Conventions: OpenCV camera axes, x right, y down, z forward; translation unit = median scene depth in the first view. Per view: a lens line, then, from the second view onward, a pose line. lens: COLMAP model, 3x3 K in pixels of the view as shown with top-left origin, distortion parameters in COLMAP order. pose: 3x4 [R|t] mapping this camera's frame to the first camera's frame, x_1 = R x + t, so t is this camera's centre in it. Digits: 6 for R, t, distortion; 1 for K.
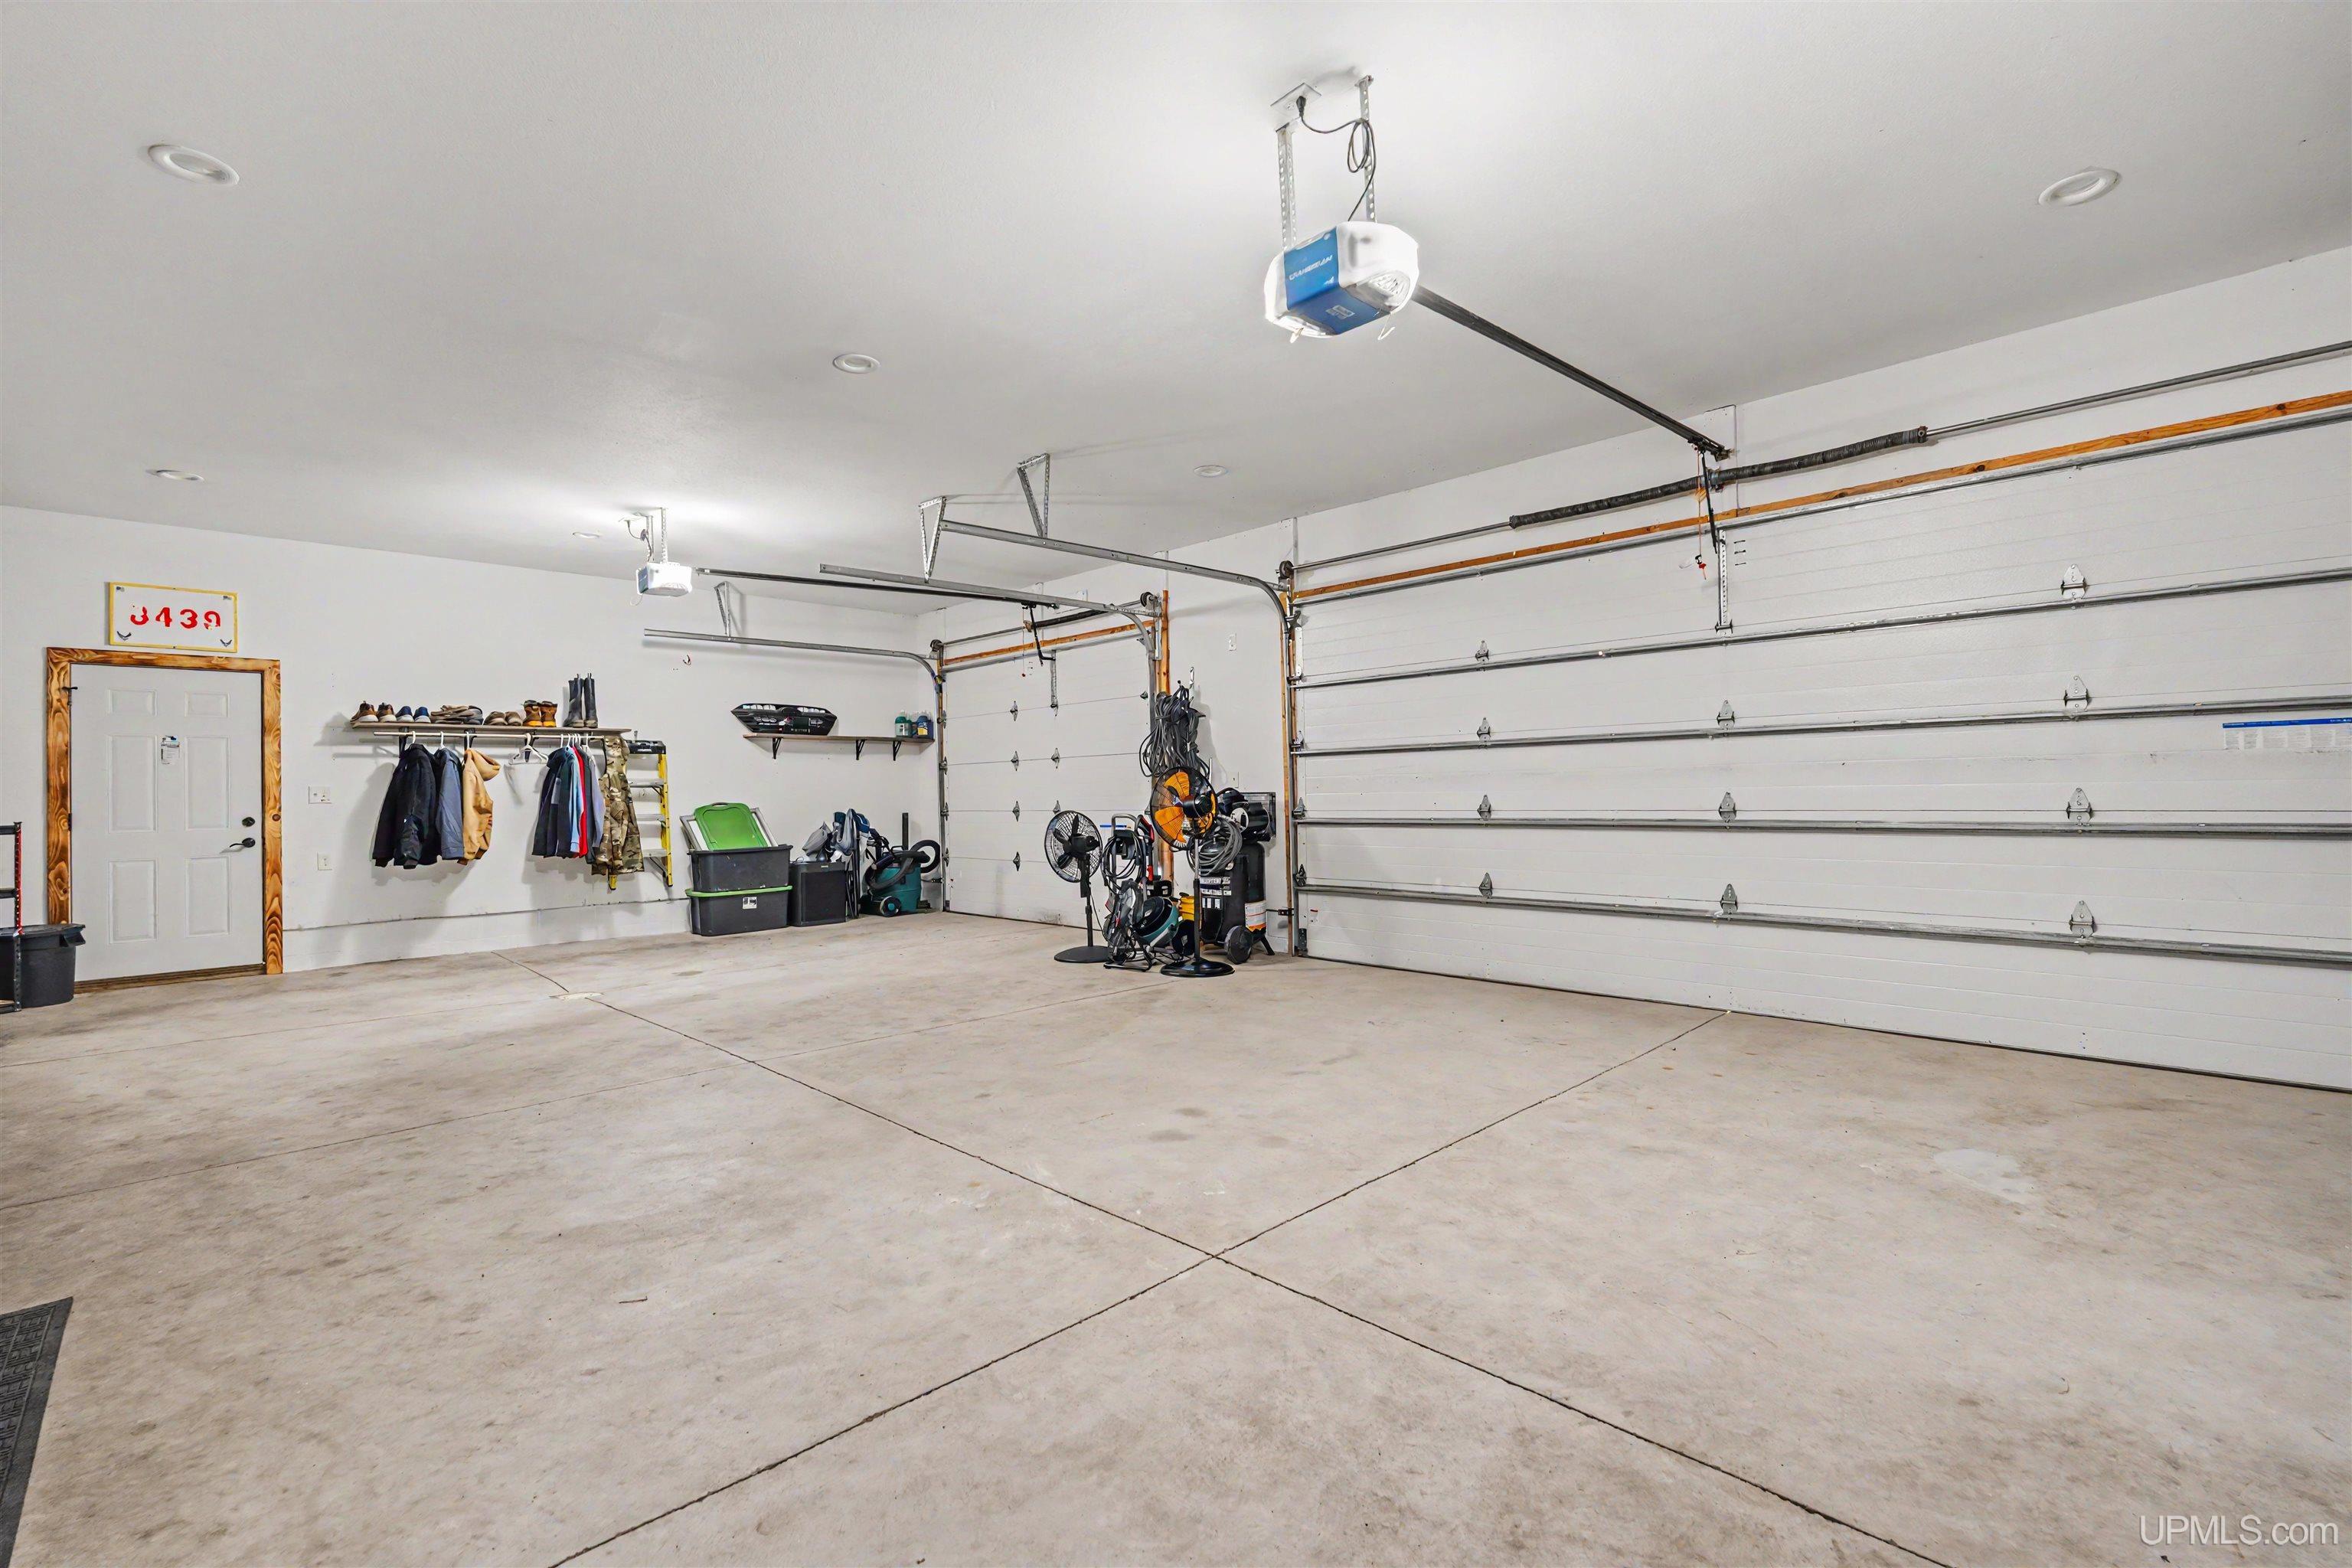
lens RADIAL K [[1059.0, 0, 1164.9], [0, 1059.0, 783.4], [0, 0, 1]] dist [-0.008489, 0.001024]
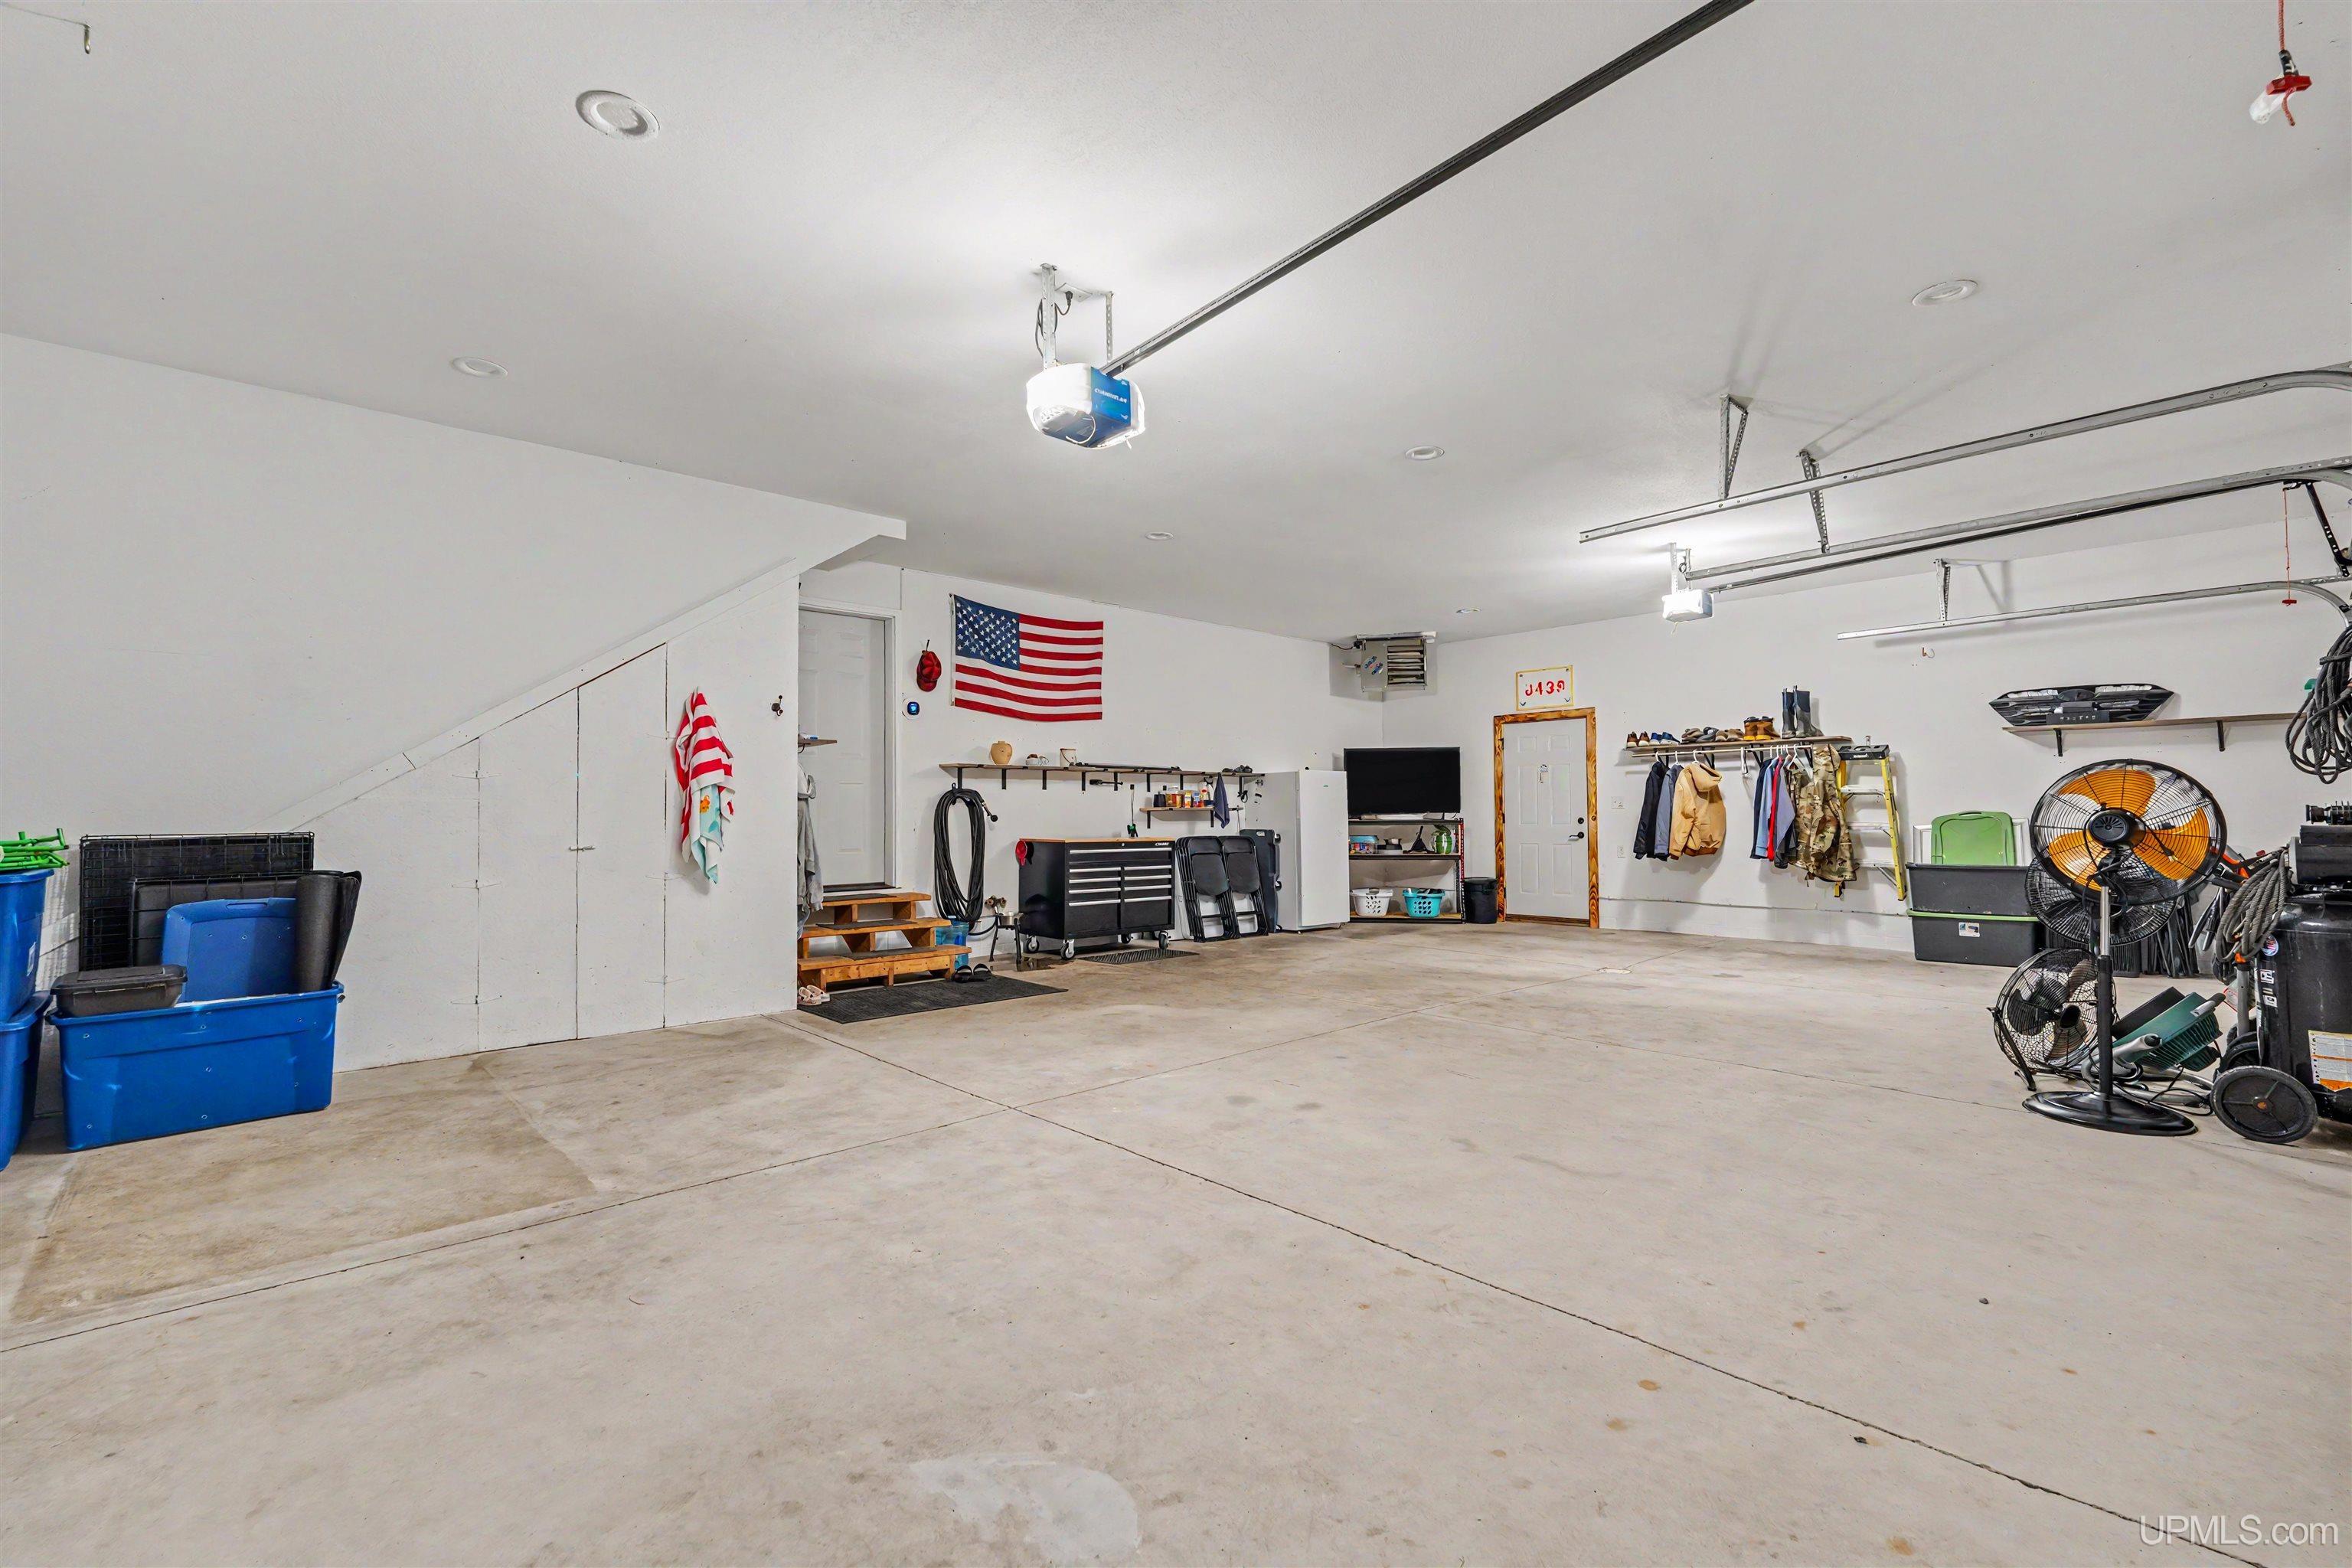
lens RADIAL K [[1059.0, 0, 1164.5], [0, 1059.0, 791.1], [0, 0, 1]] dist [-0.008489, 0.001024]
pose [[-0.060691, -0.005766, -0.998140, 0.649424], [0.016849, 0.999835, -0.006800, -0.004609], [0.998014, -0.017230, -0.060584, 0.535692]]
